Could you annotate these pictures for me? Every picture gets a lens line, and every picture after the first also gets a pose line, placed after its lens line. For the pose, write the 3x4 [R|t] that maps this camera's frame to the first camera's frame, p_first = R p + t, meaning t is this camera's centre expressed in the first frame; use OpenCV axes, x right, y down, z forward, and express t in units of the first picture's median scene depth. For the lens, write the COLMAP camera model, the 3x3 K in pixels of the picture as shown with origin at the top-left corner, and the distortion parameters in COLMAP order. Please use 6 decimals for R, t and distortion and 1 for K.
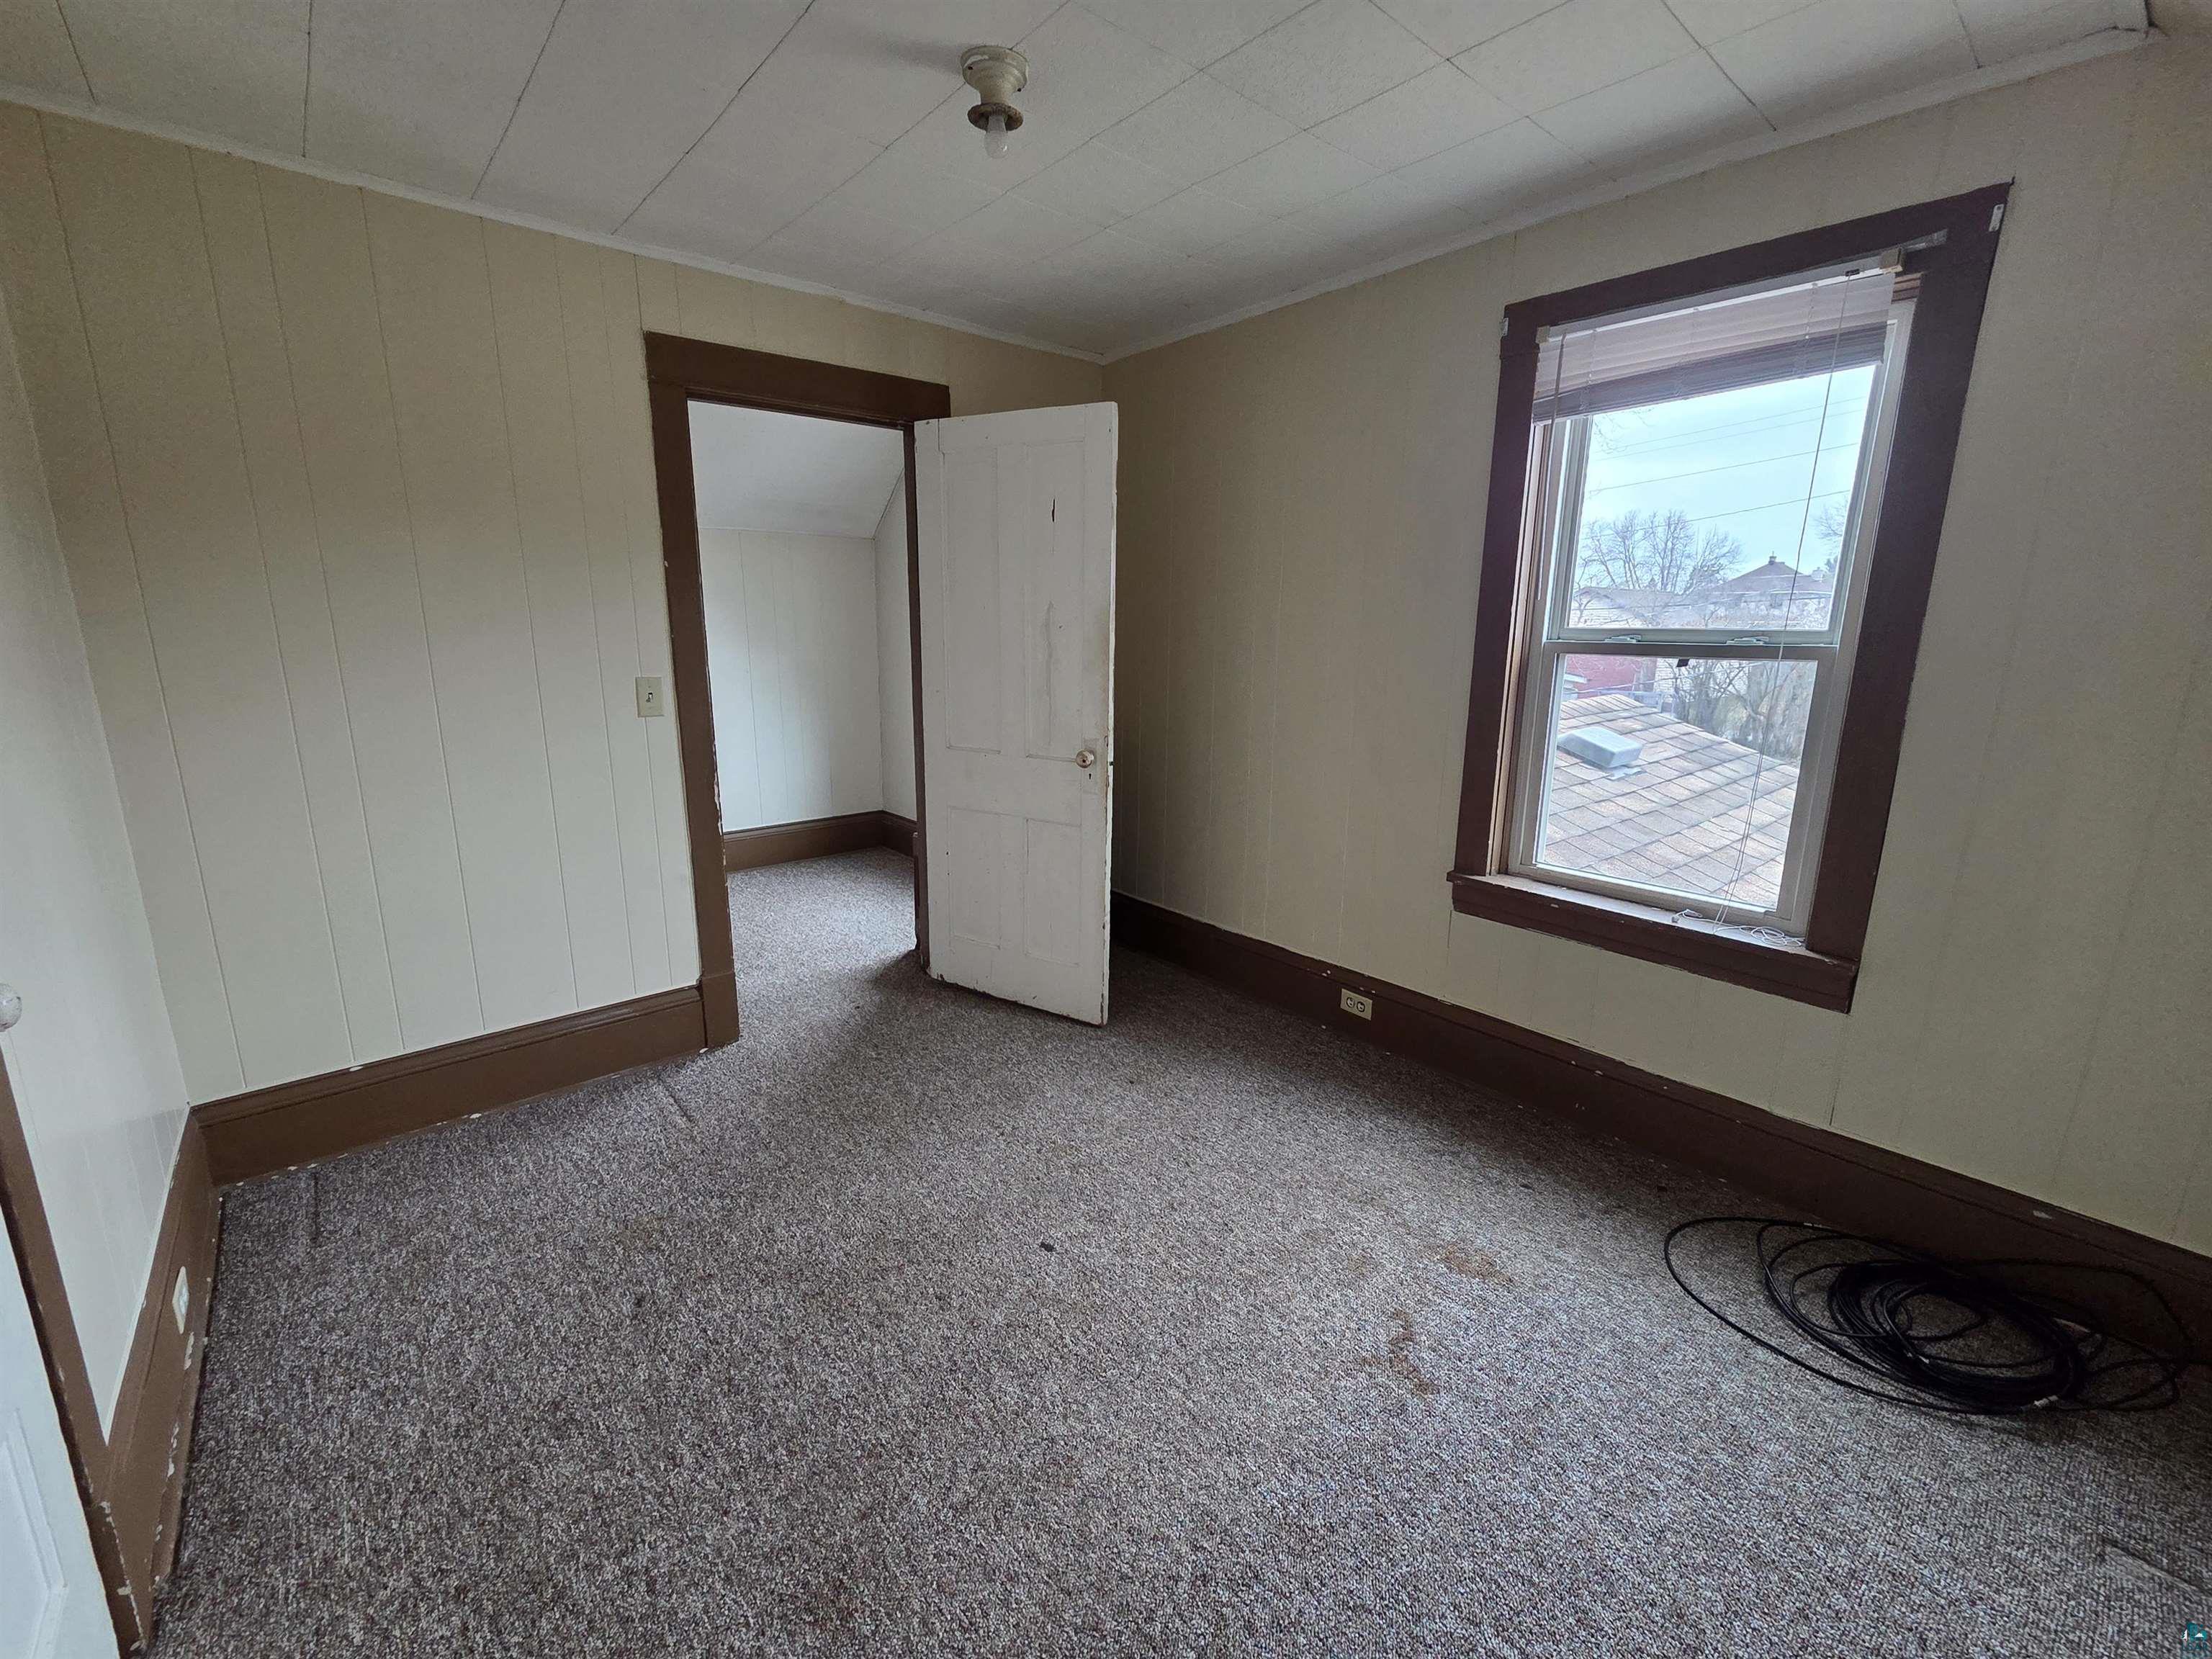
lens RADIAL K [[910.1, 0, 1088.4], [0, 910.1, 824.0], [0, 0, 1]] dist [0.005679, -0.000771]
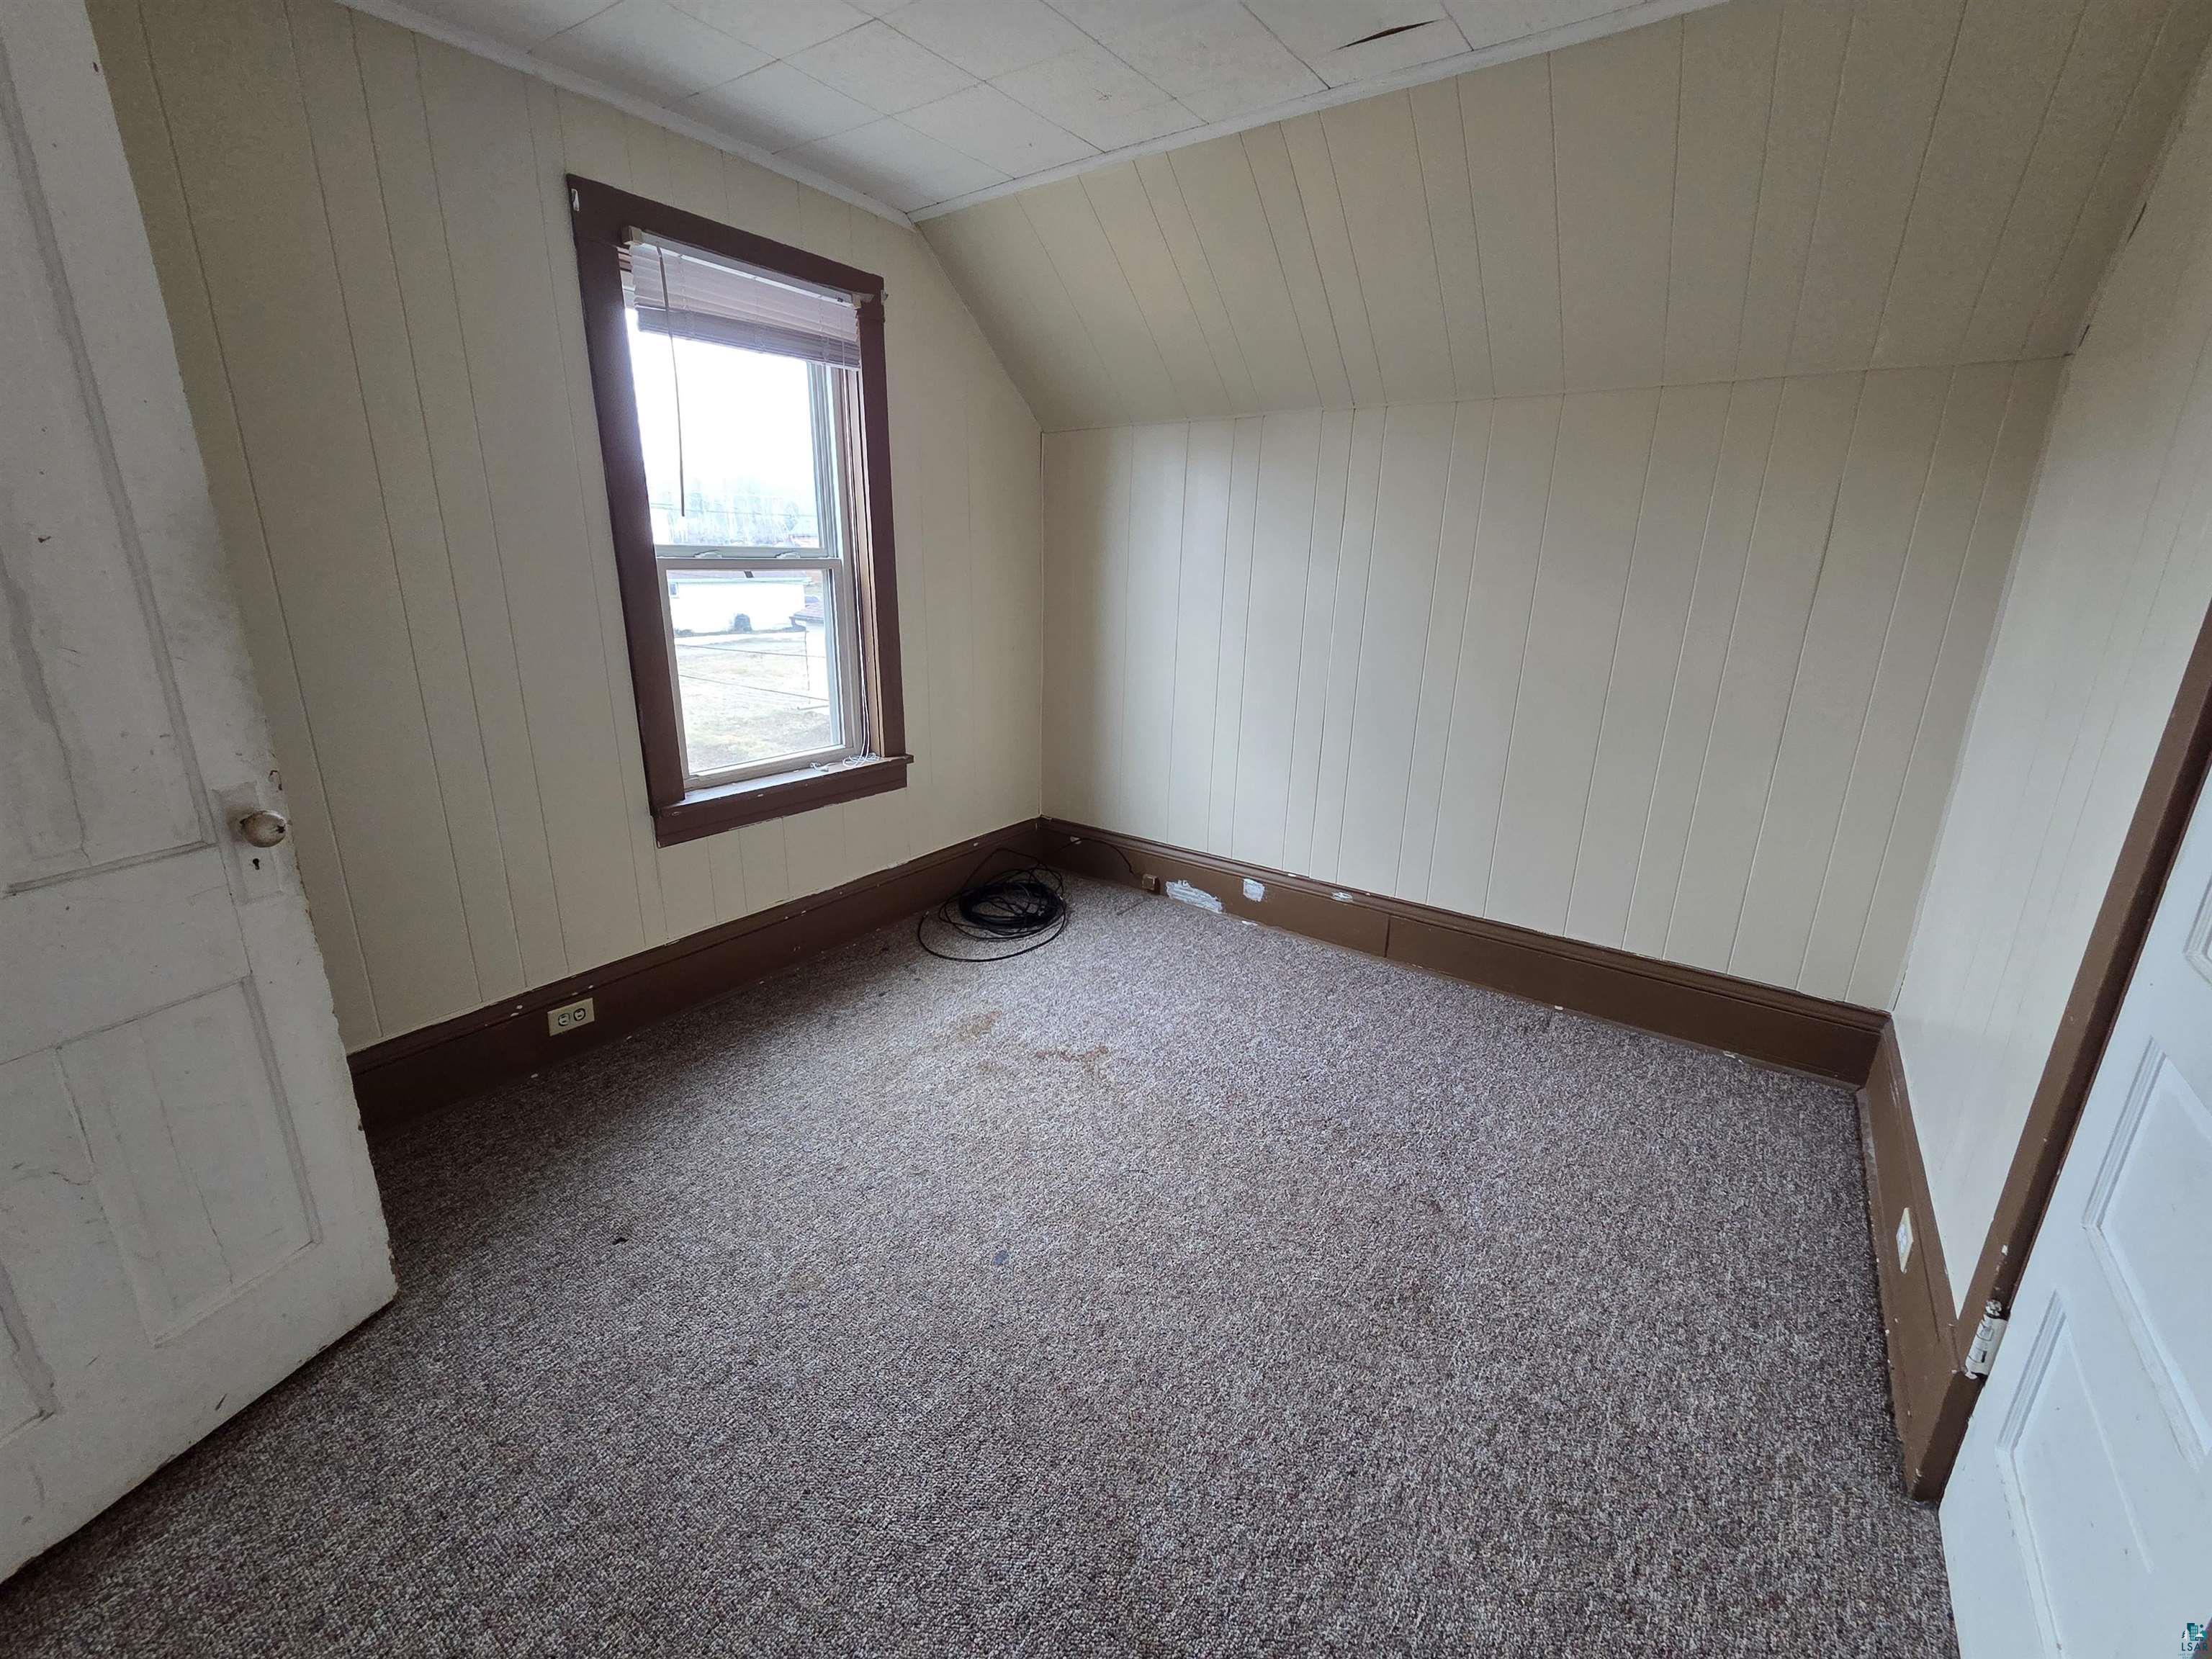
lens RADIAL K [[910.1, 0, 1095.2], [0, 910.1, 825.2], [0, 0, 1]] dist [0.005679, -0.000771]
pose [[-0.232393, -0.288905, 0.928723, -0.725354], [0.199733, 0.920339, 0.336276, -0.194800], [-0.951893, 0.263645, -0.156176, 0.881493]]
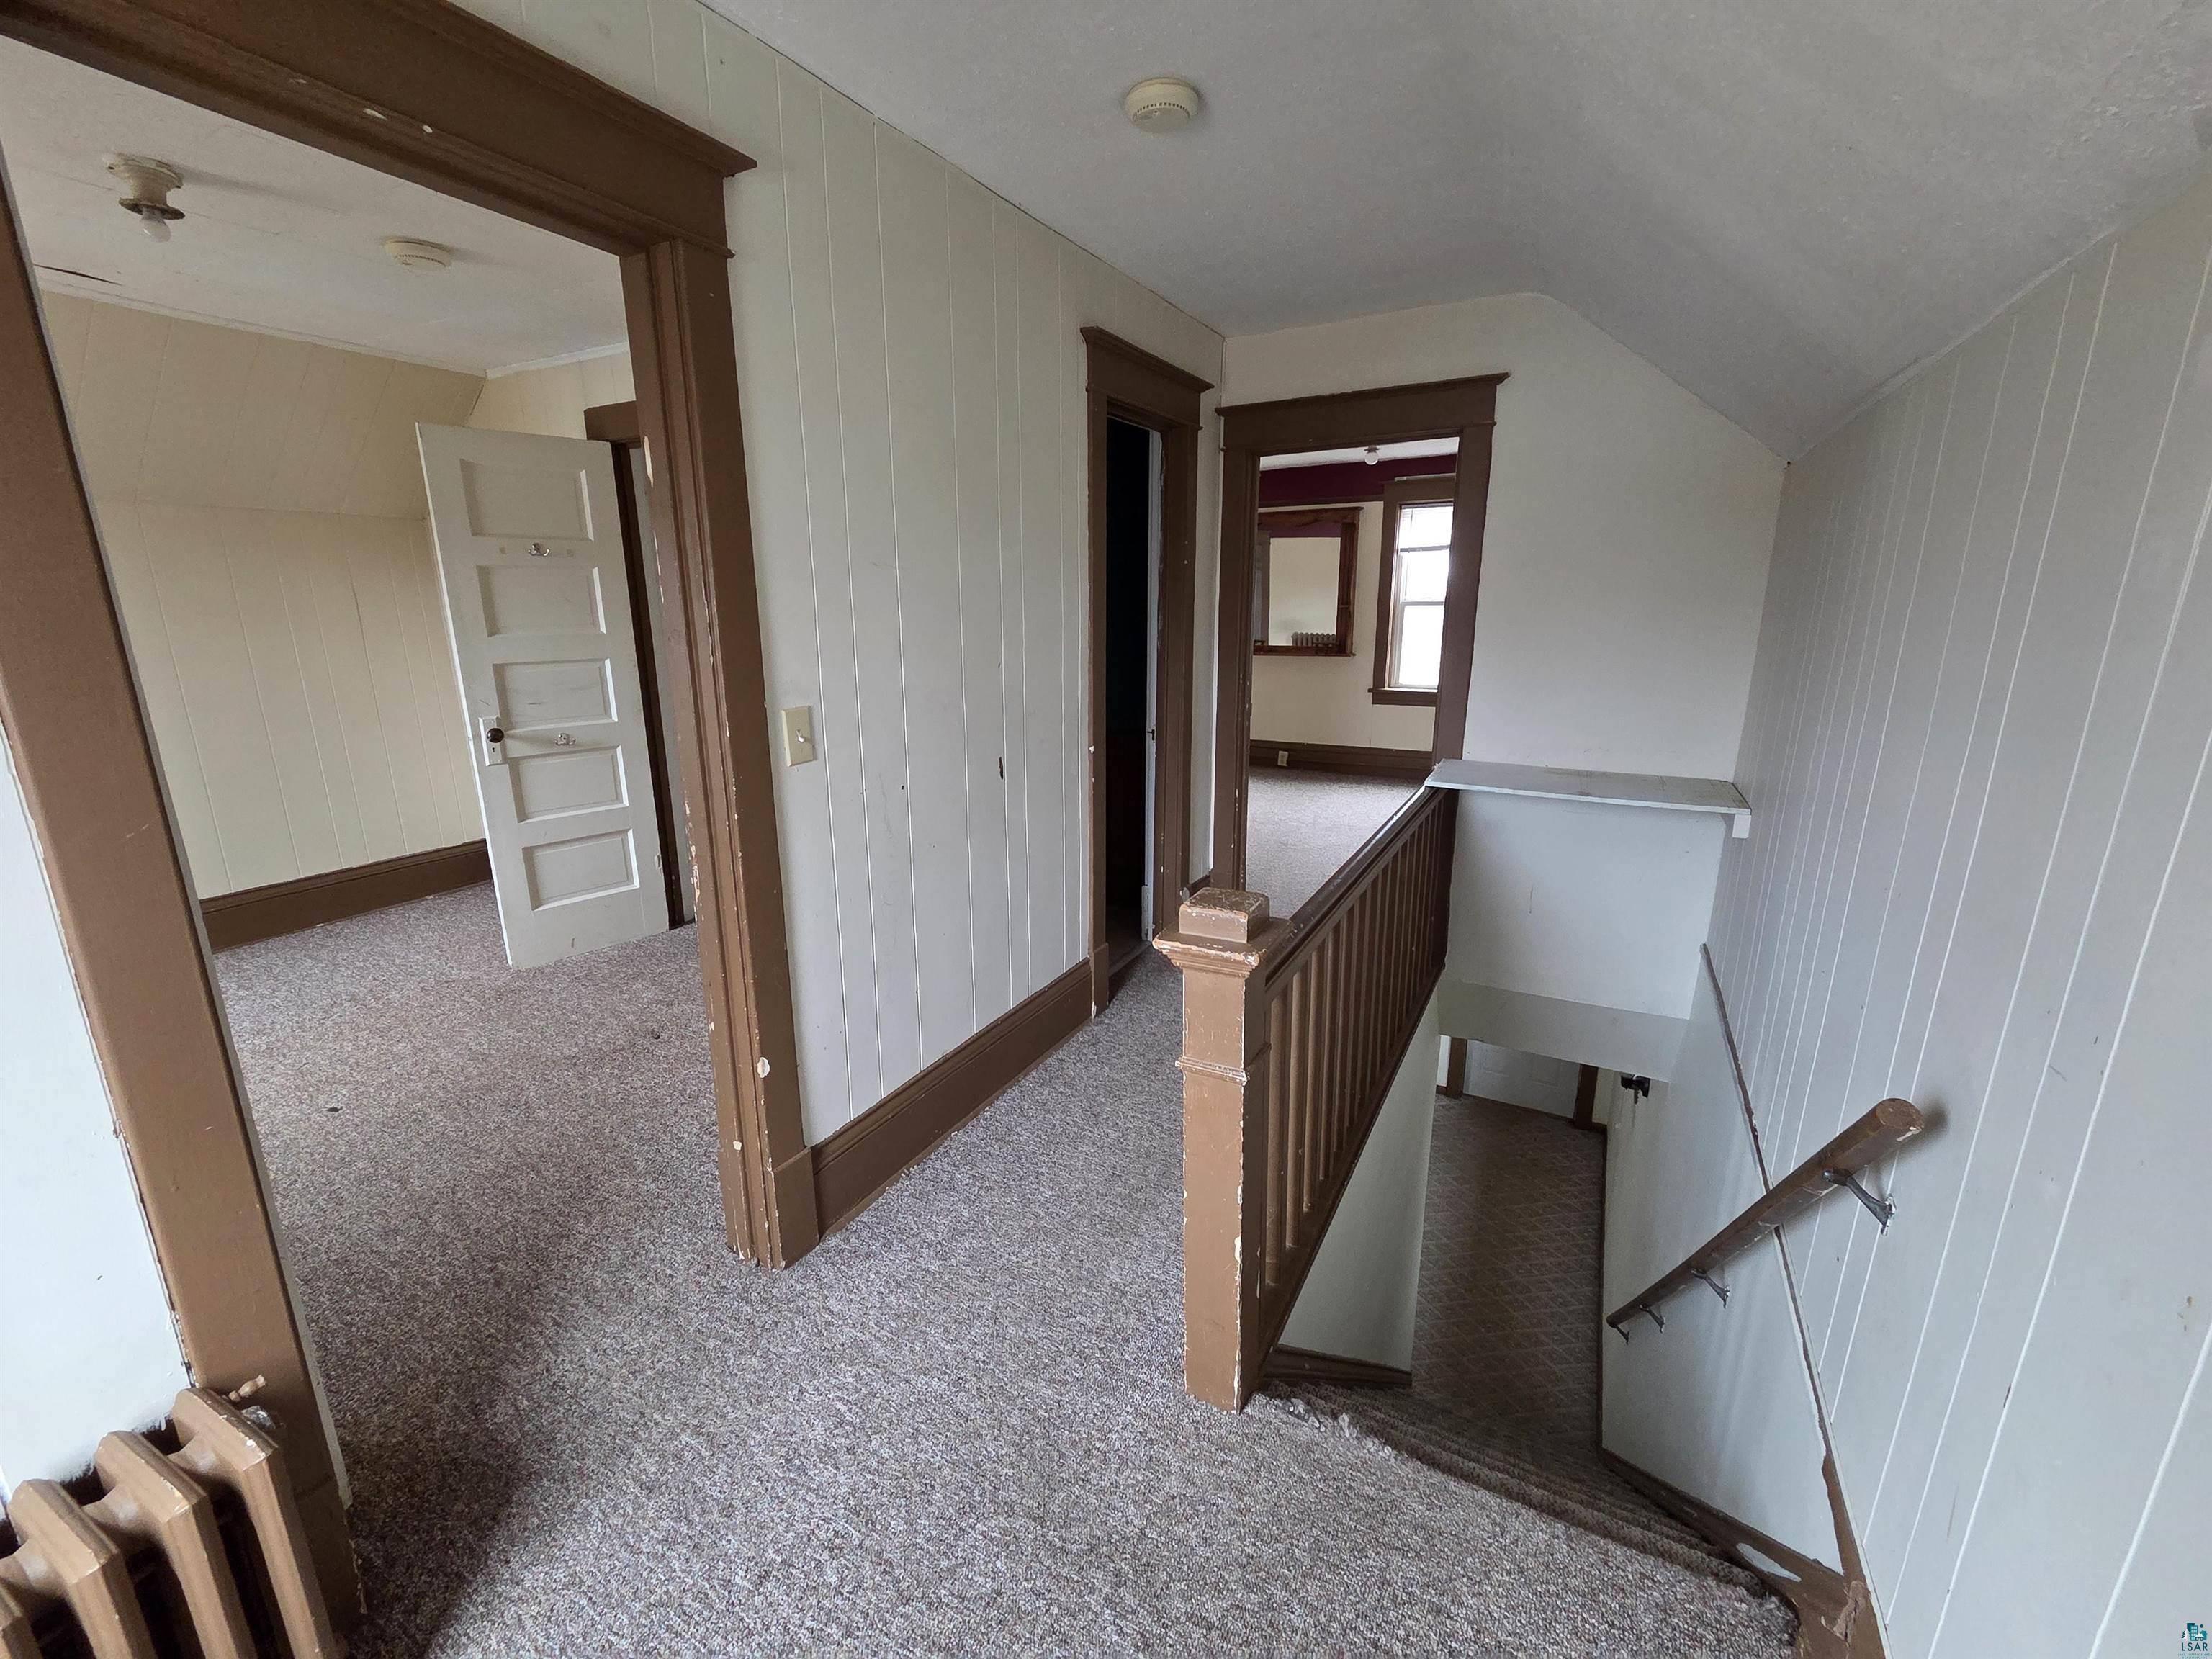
lens RADIAL K [[910.1, 0, 1103.2], [0, 910.1, 830.2], [0, 0, 1]] dist [0.005679, -0.000771]
pose [[-0.925503, 0.099072, -0.365554, -0.570744], [-0.075651, 0.897374, 0.434738, -0.501712], [0.371109, 0.430006, -0.823027, 2.177680]]
